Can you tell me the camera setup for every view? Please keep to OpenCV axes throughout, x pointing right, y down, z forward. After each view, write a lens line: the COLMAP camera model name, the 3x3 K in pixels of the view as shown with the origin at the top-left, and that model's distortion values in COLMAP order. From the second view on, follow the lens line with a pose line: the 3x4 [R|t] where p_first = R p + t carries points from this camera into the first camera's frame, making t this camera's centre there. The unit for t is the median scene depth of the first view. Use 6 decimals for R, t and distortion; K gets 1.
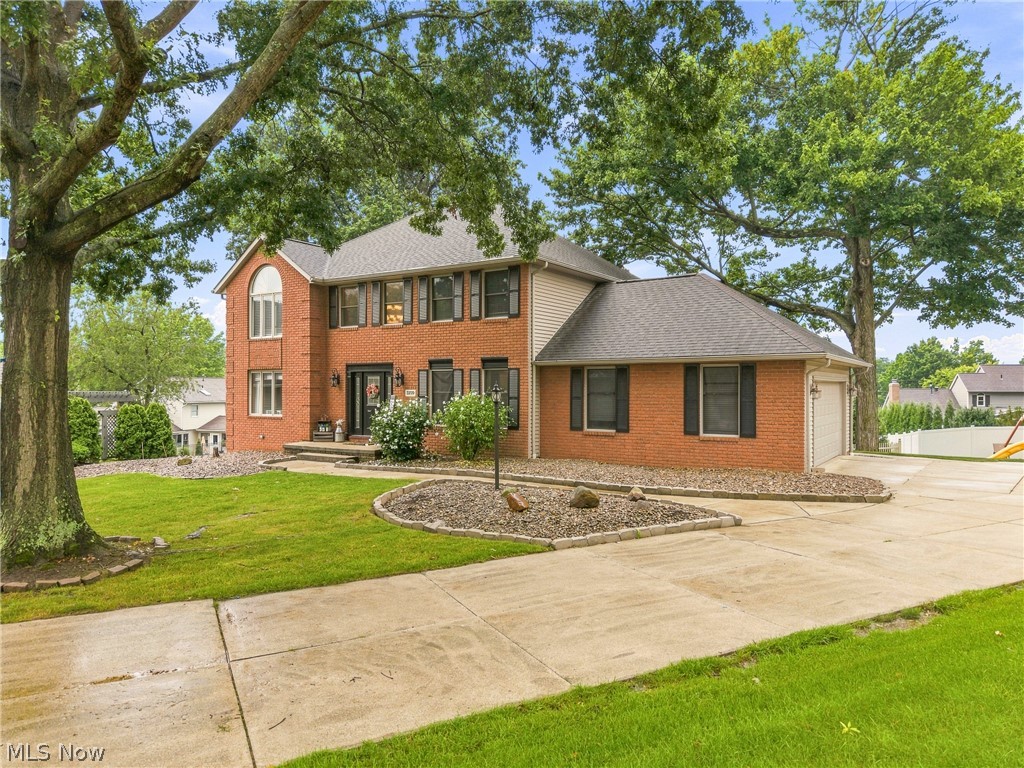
lens RADIAL K [[672.6, 0, 512.0], [0, 672.6, 384.0], [0, 0, 1]] dist [0.003771, -0.000035]
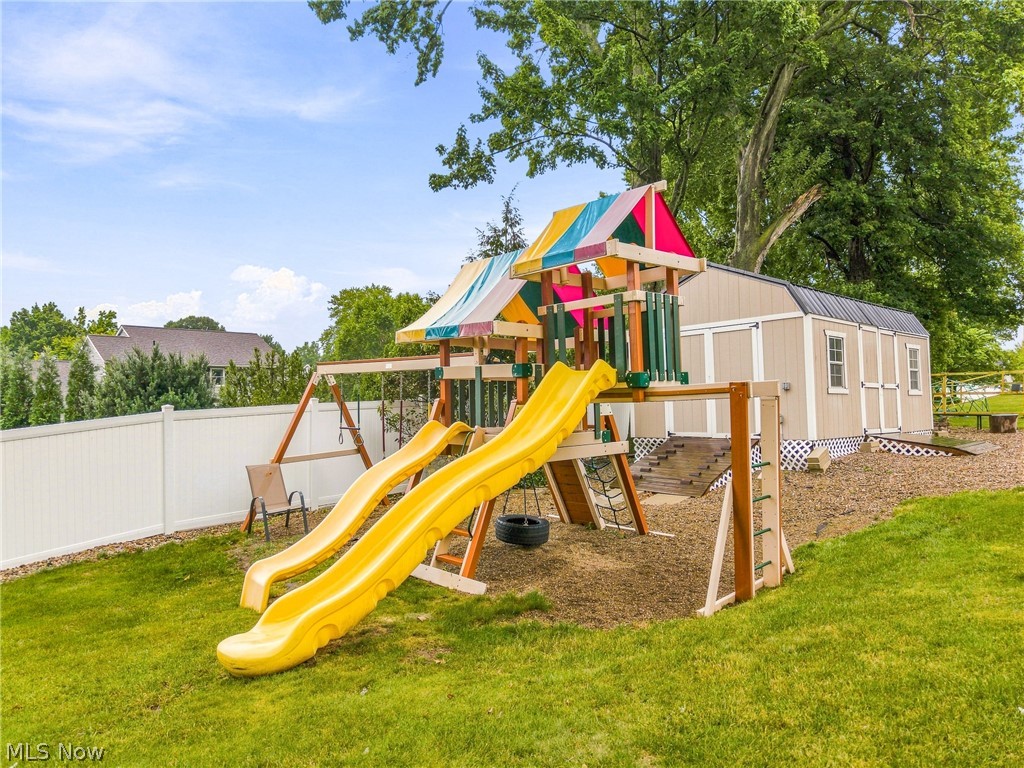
lens RADIAL K [[672.6, 0, 512.0], [0, 672.6, 384.0], [0, 0, 1]] dist [0.003771, -0.000035]
pose [[0.402853, 0.005134, 0.915250, 0.305281], [-0.008151, 0.999965, -0.002021, 0.032568], [-0.915228, -0.006646, 0.402881, 0.476680]]
